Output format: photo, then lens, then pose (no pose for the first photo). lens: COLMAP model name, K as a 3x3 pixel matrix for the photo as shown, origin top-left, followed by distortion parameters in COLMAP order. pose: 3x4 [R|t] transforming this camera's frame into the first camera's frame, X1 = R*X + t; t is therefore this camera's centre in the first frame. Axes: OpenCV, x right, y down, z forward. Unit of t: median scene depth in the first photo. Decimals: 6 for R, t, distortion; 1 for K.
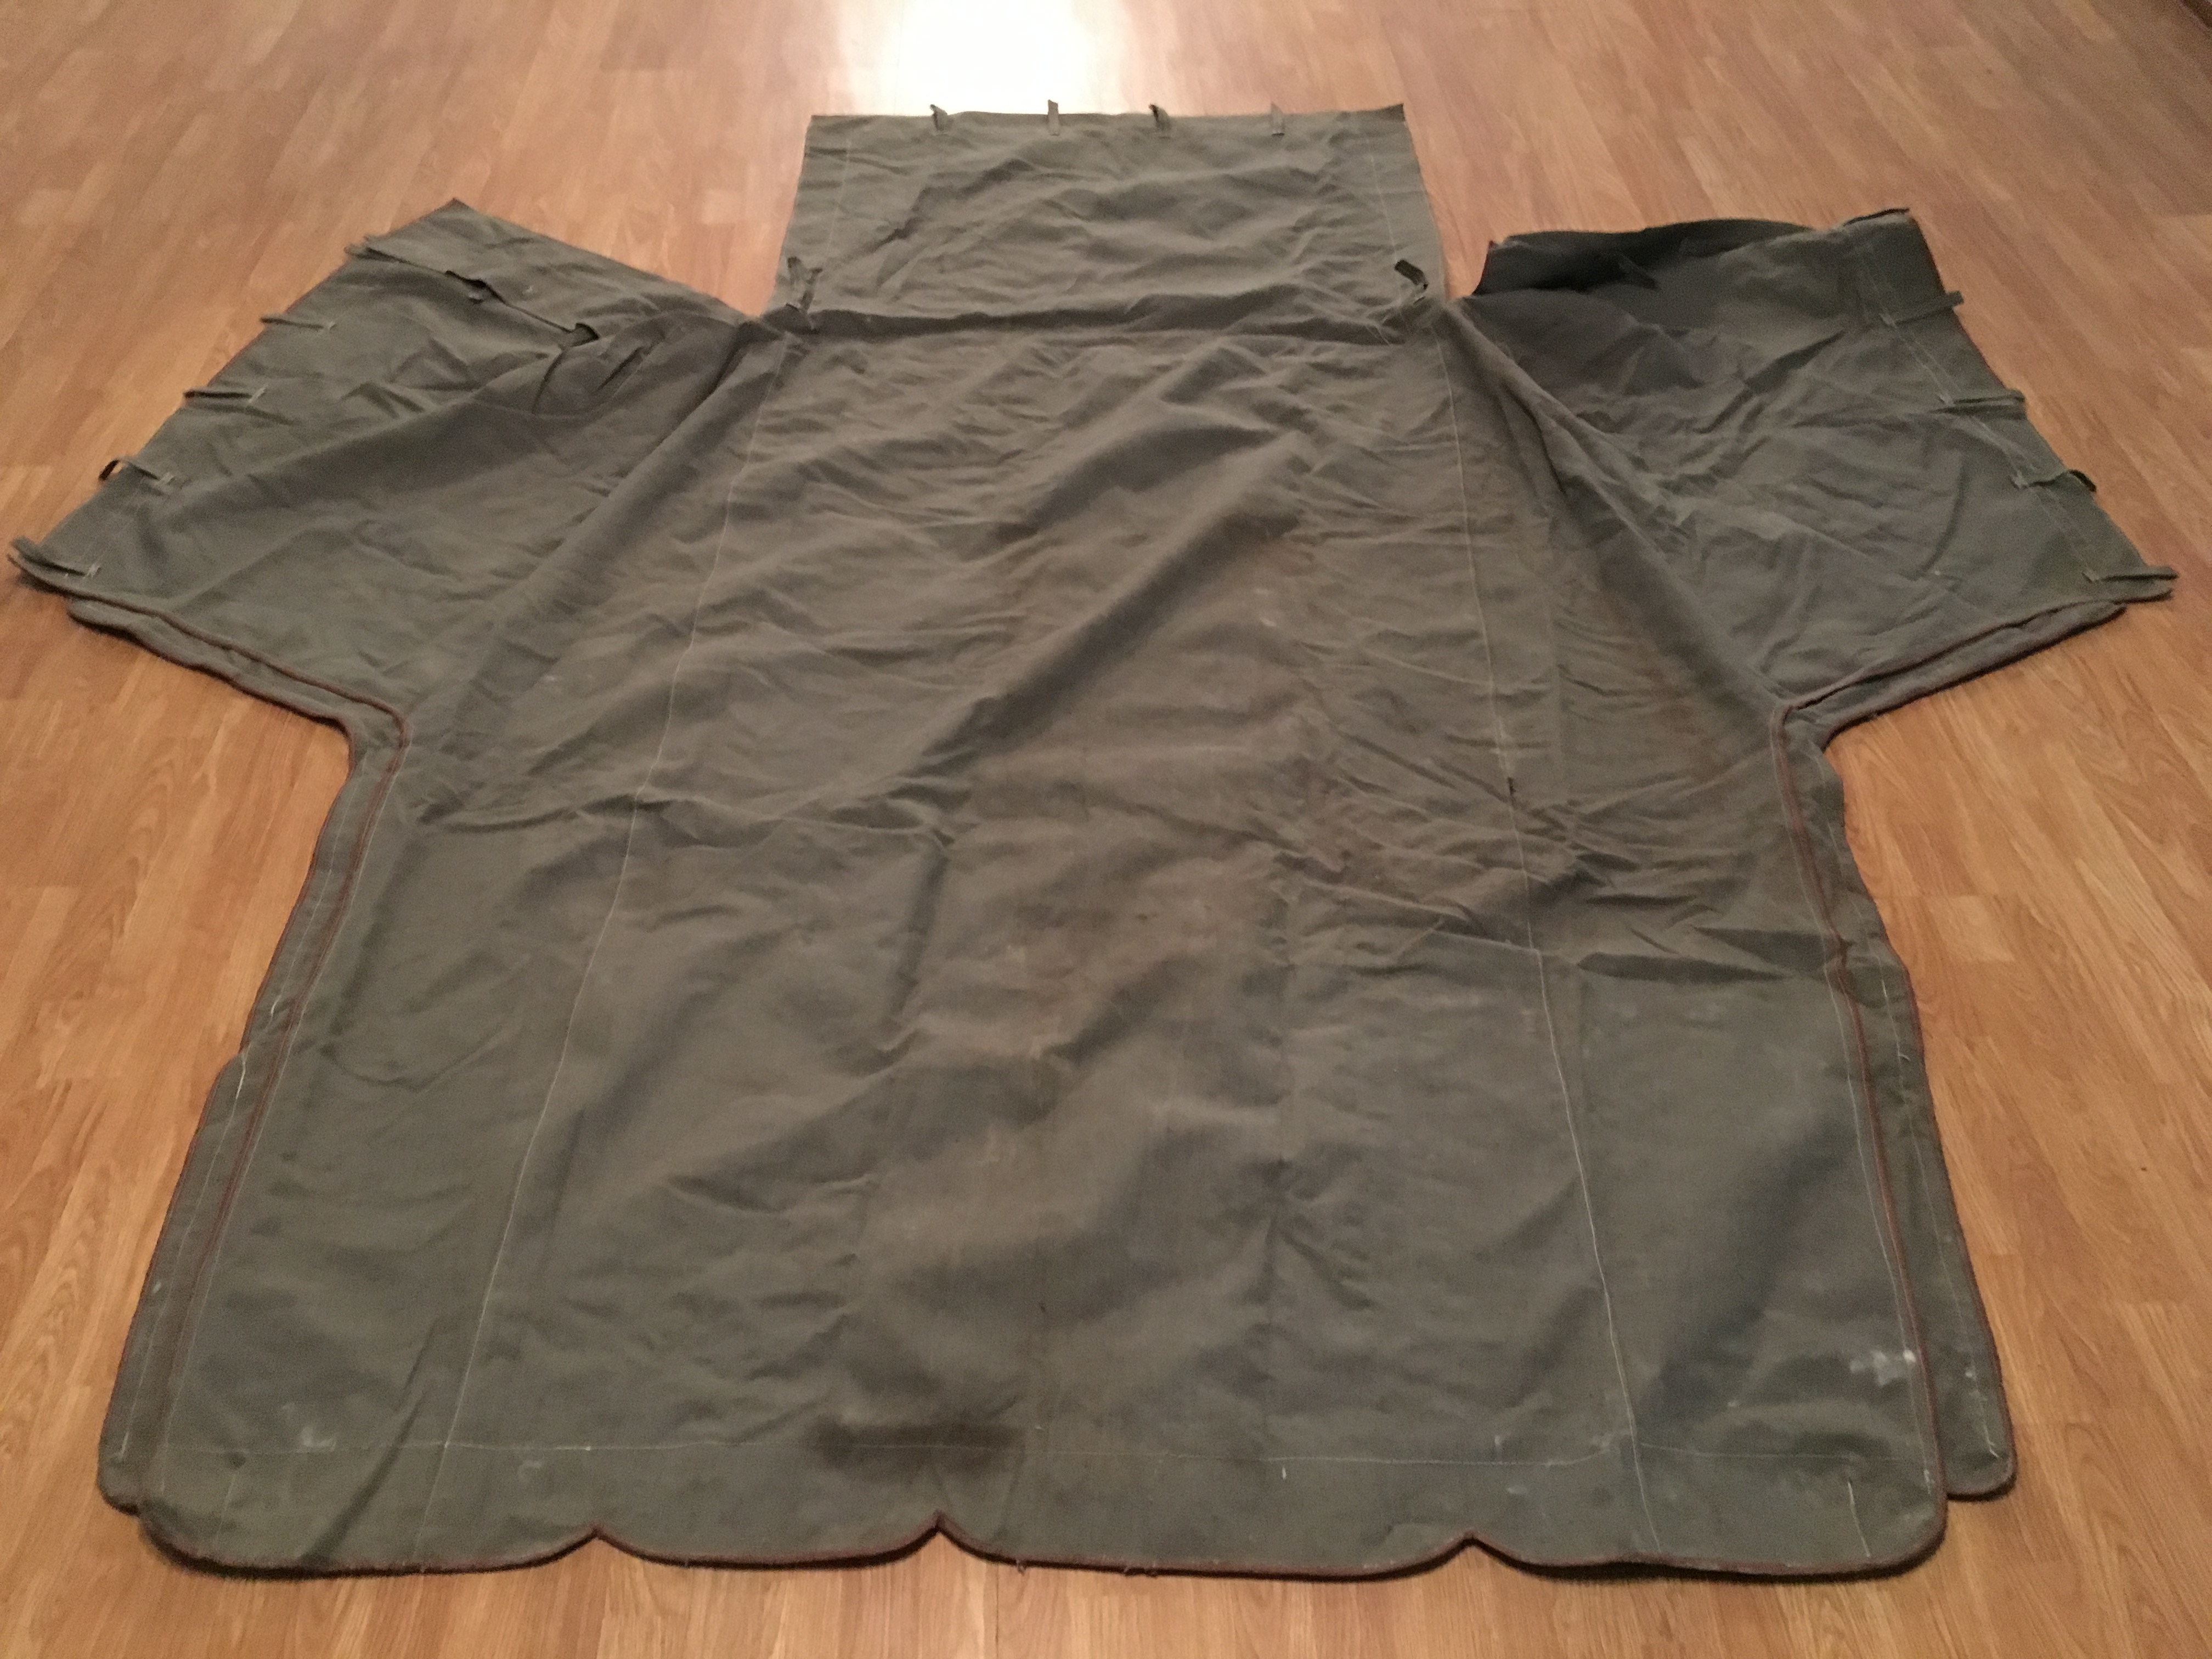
lens RADIAL K [[1854.8, 0, 1098.4], [0, 1854.8, 830.7], [0, 0, 1]] dist [0.091464, -0.132257]
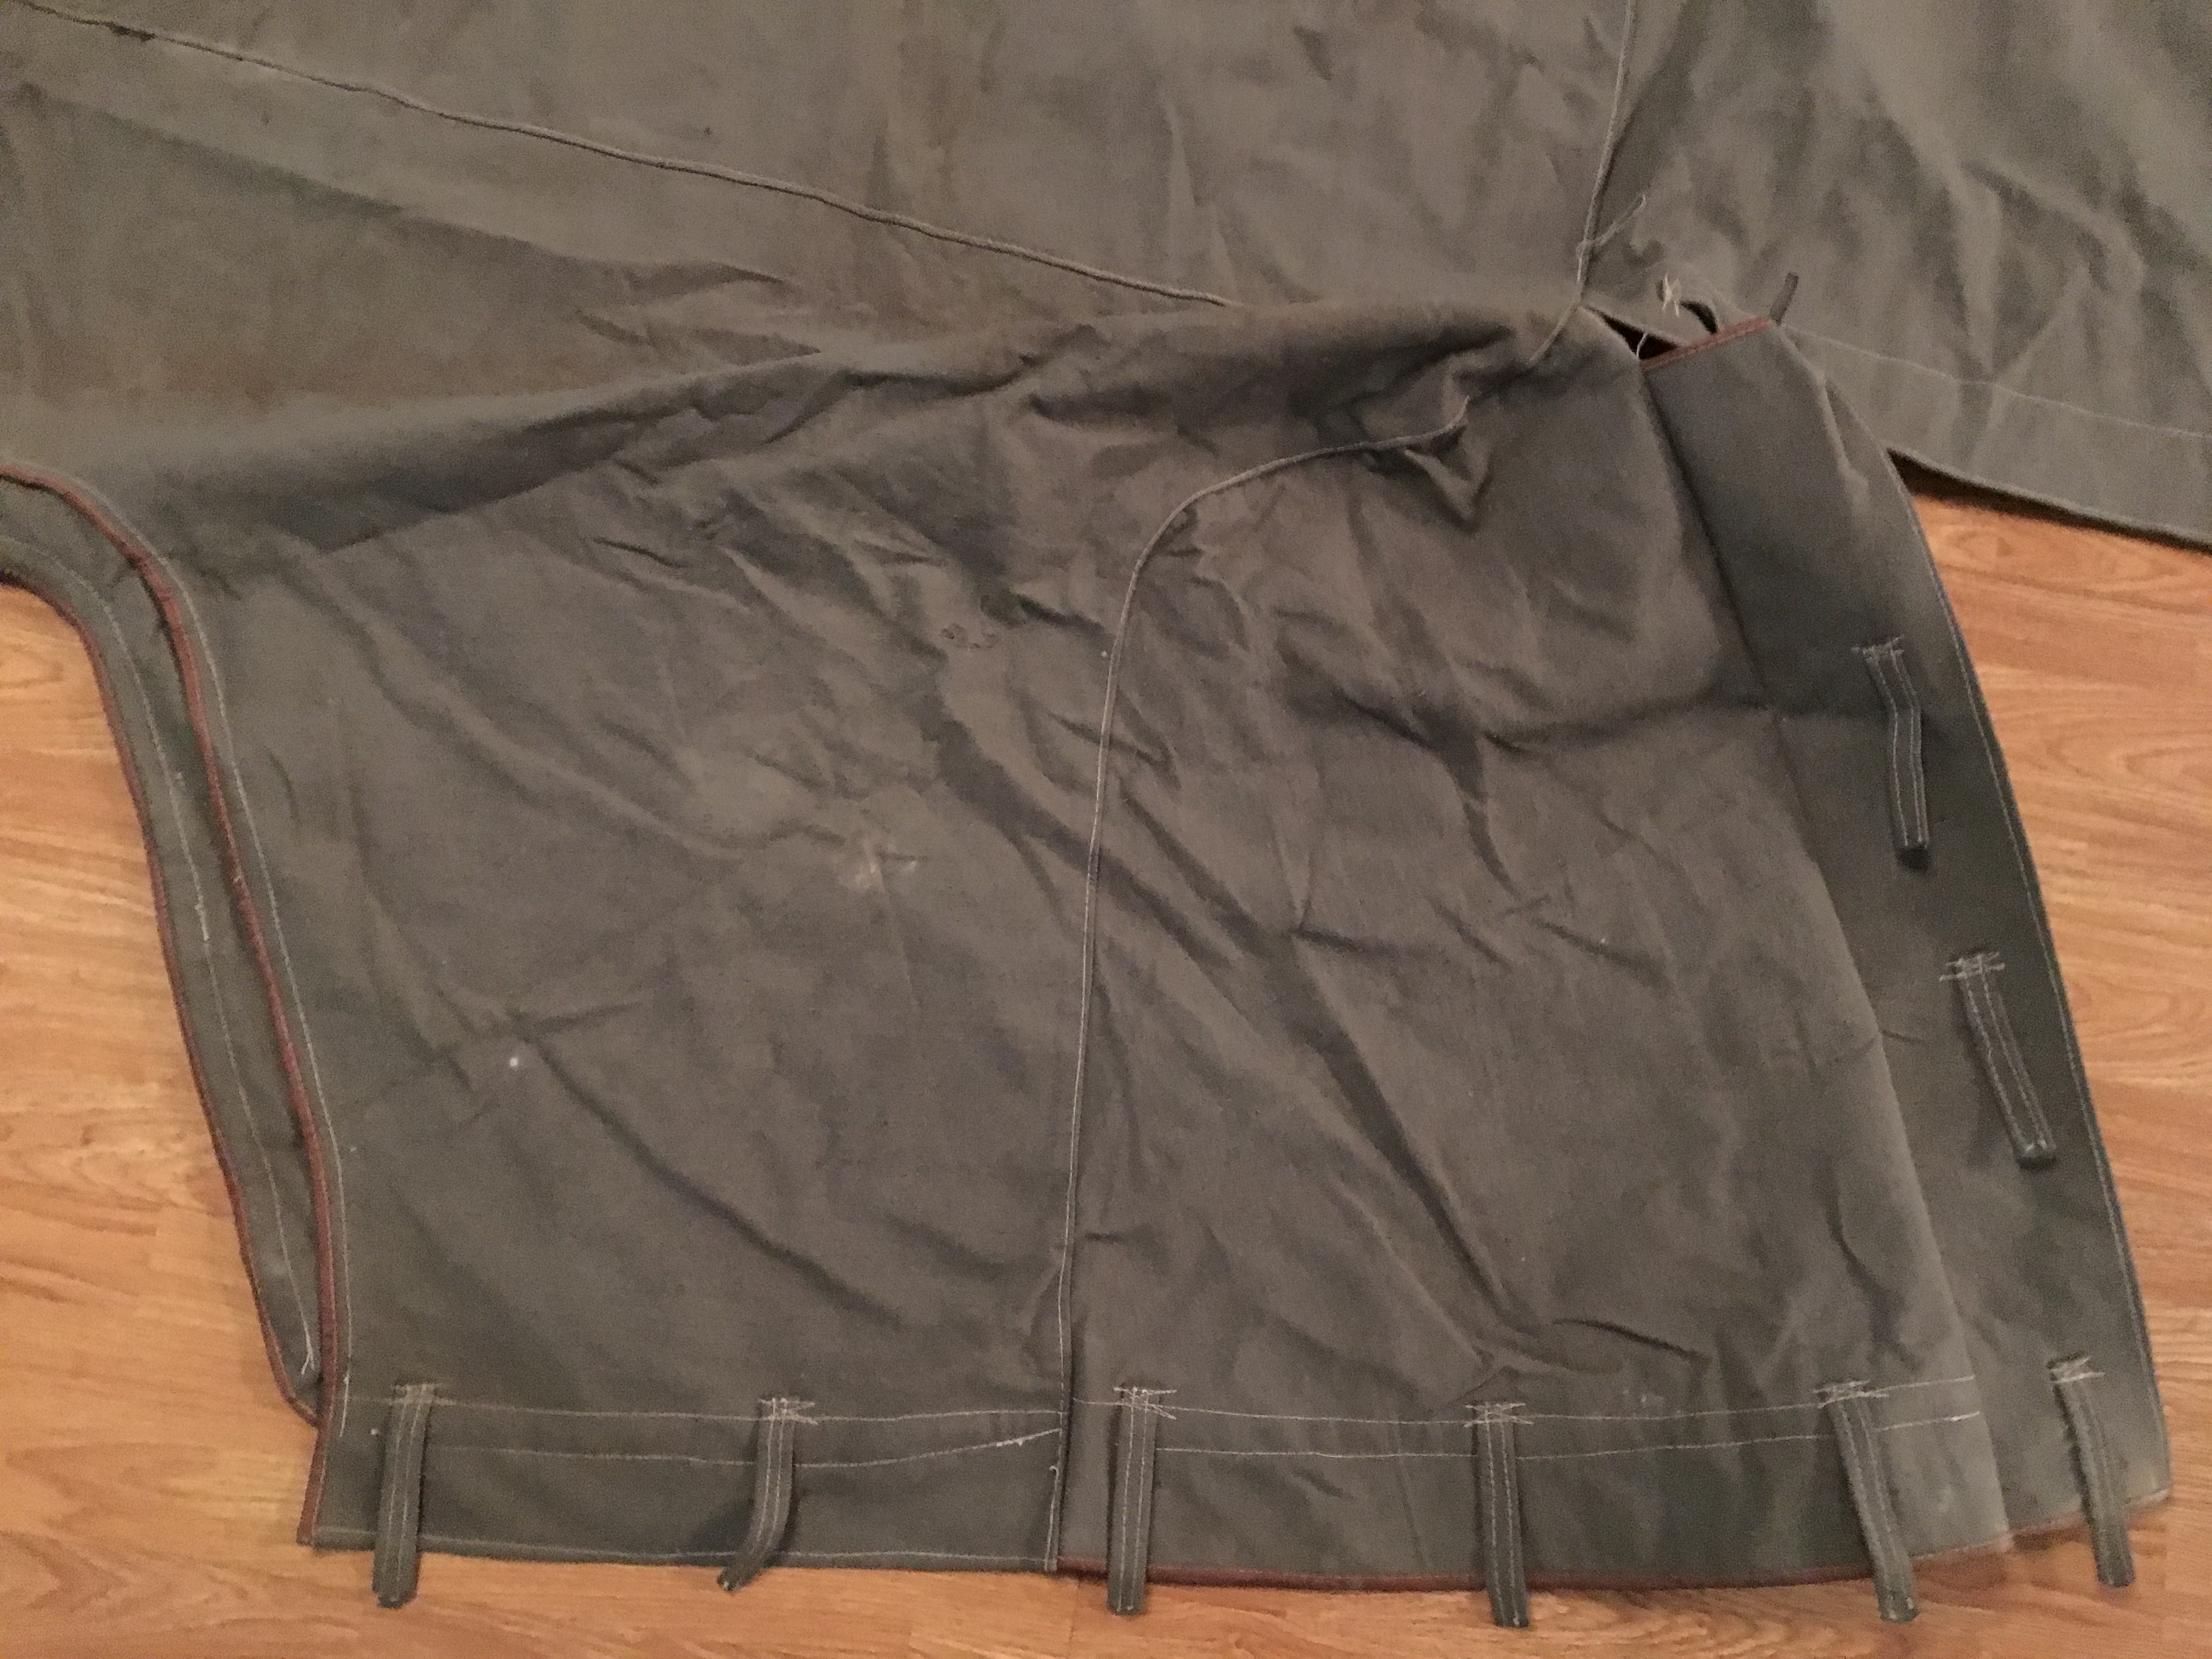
lens RADIAL K [[1854.8, 0, 1098.4], [0, 1854.8, 830.7], [0, 0, 1]] dist [0.091464, -0.132257]
pose [[-0.195657, 0.962982, -0.185431, 0.569751], [-0.723147, -0.013955, 0.690553, -0.716192], [0.662403, 0.269205, 0.699107, 0.994738]]
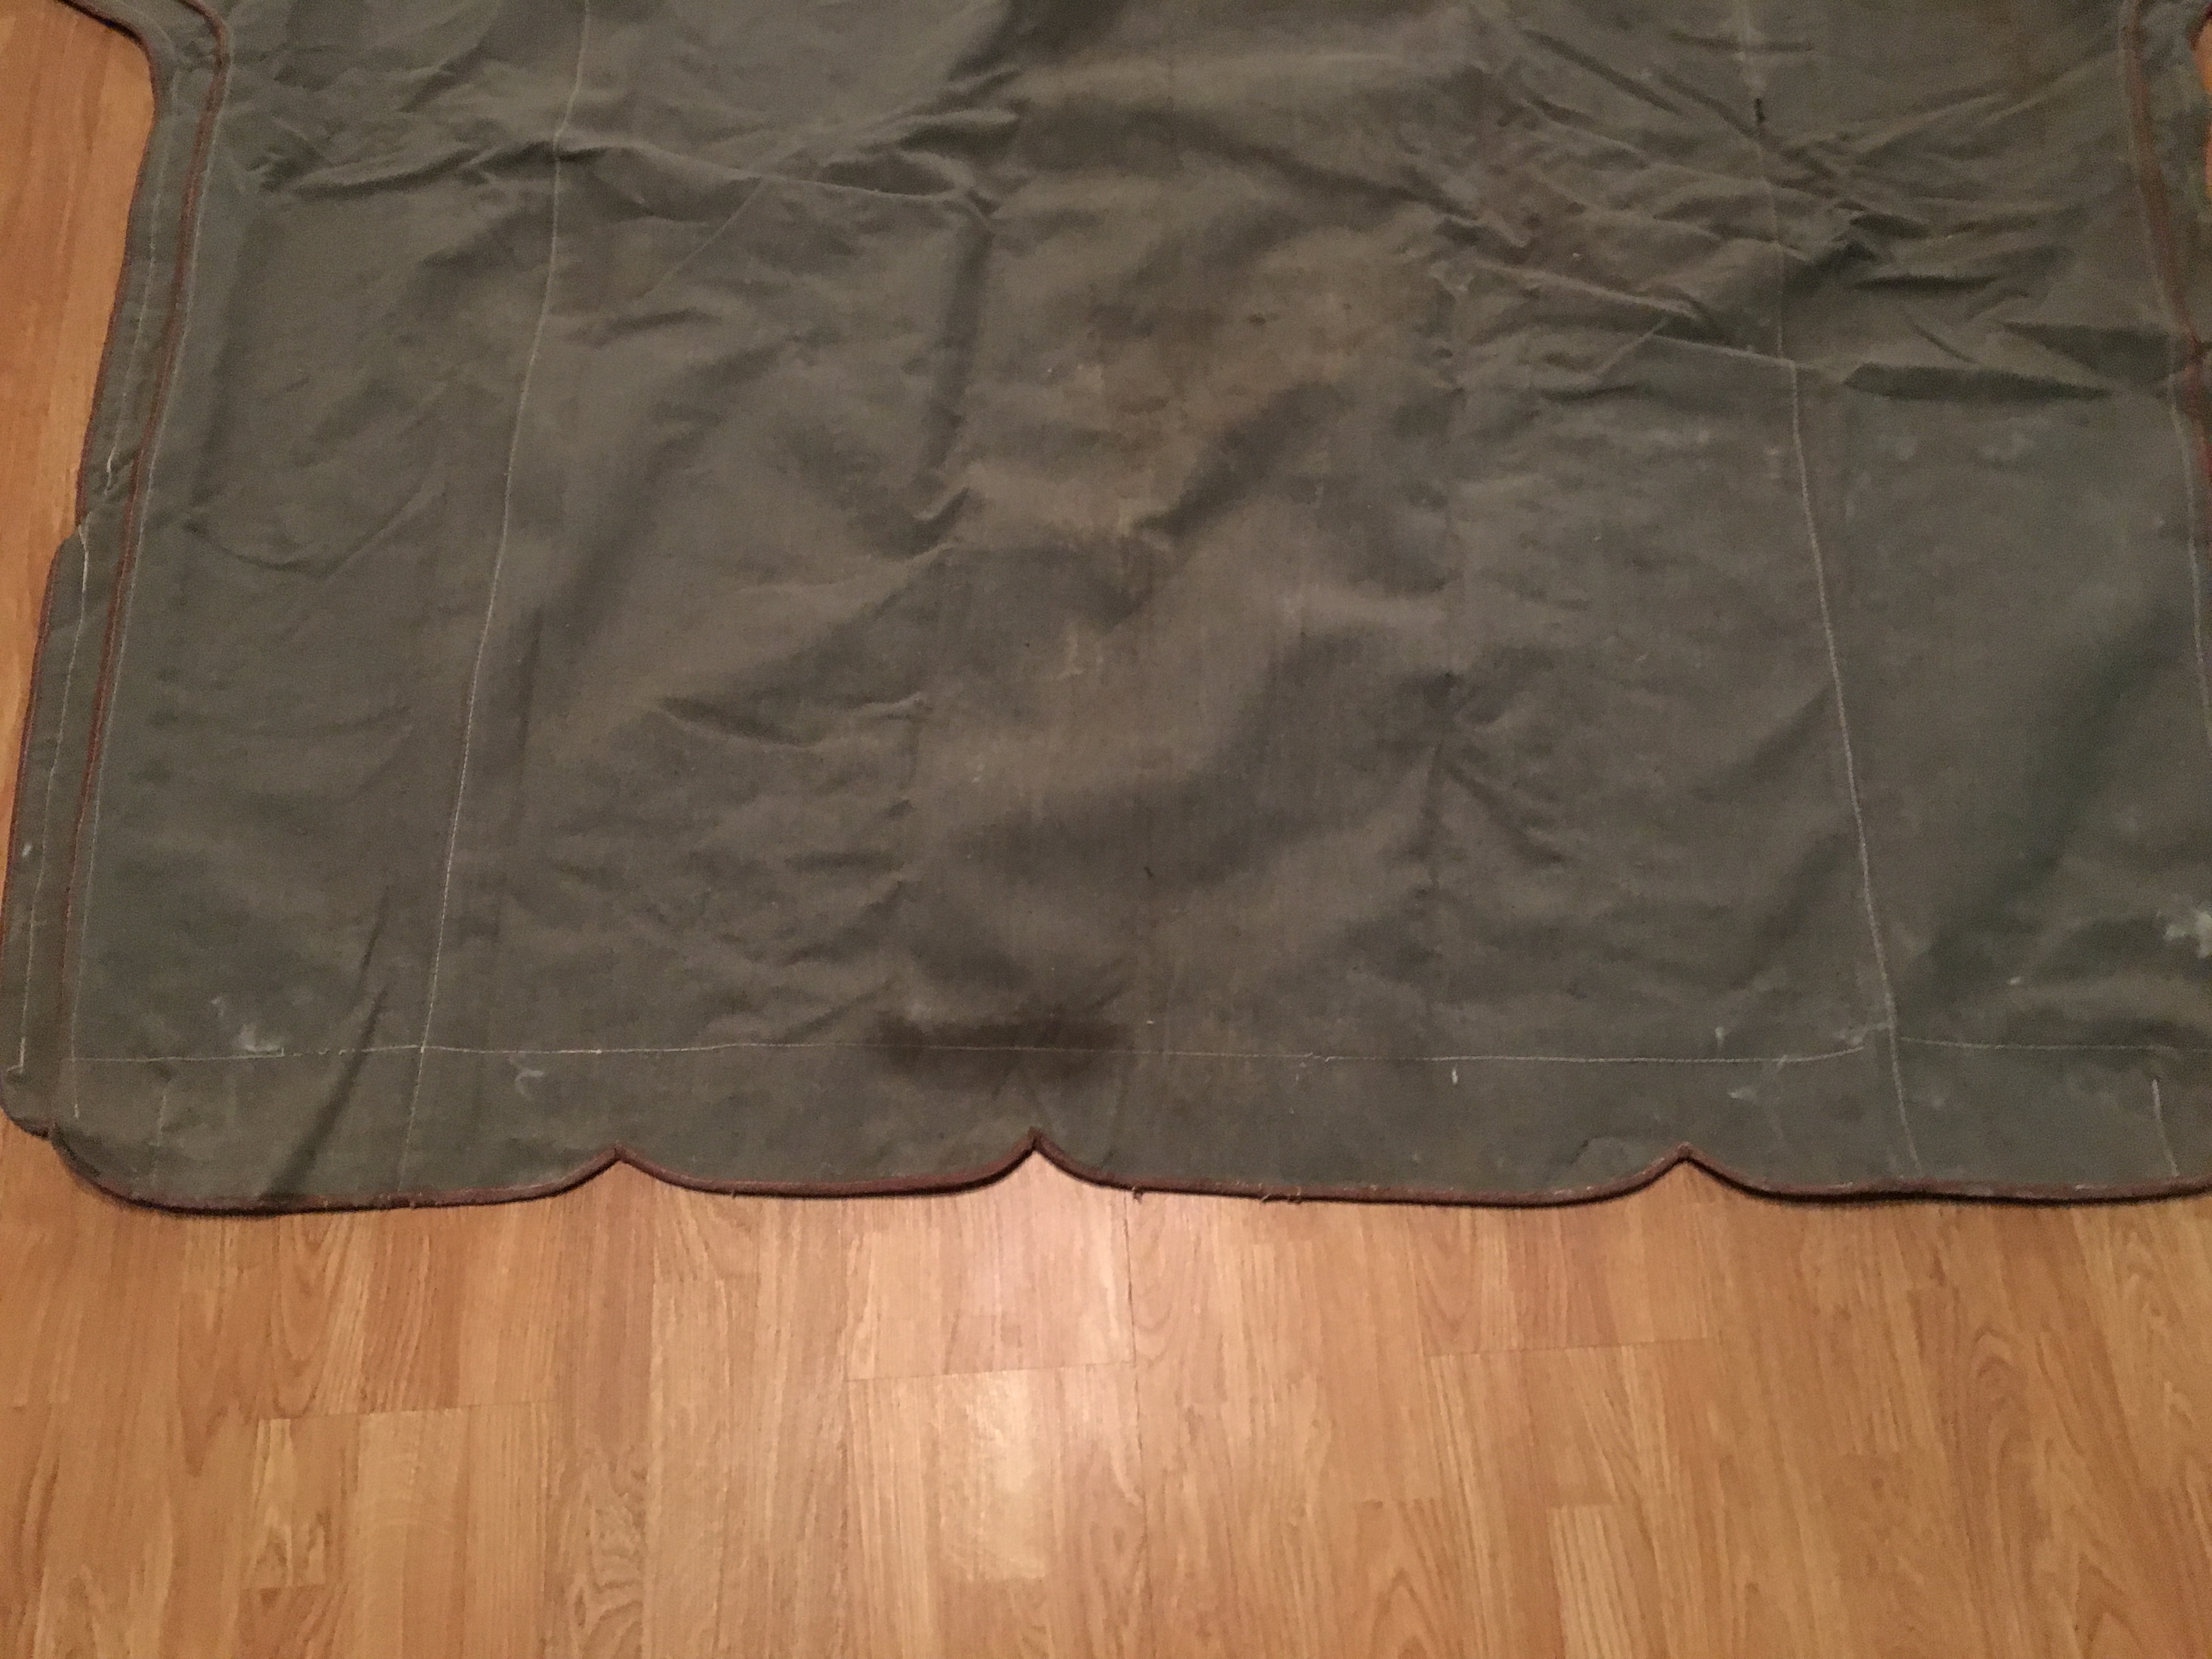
lens RADIAL K [[1854.8, 0, 1098.4], [0, 1854.8, 830.7], [0, 0, 1]] dist [0.091464, -0.132257]
pose [[0.999908, -0.013294, 0.002537, -0.048194], [0.011246, 0.920445, 0.390710, -0.063583], [-0.007529, -0.390645, 0.920510, 0.251529]]
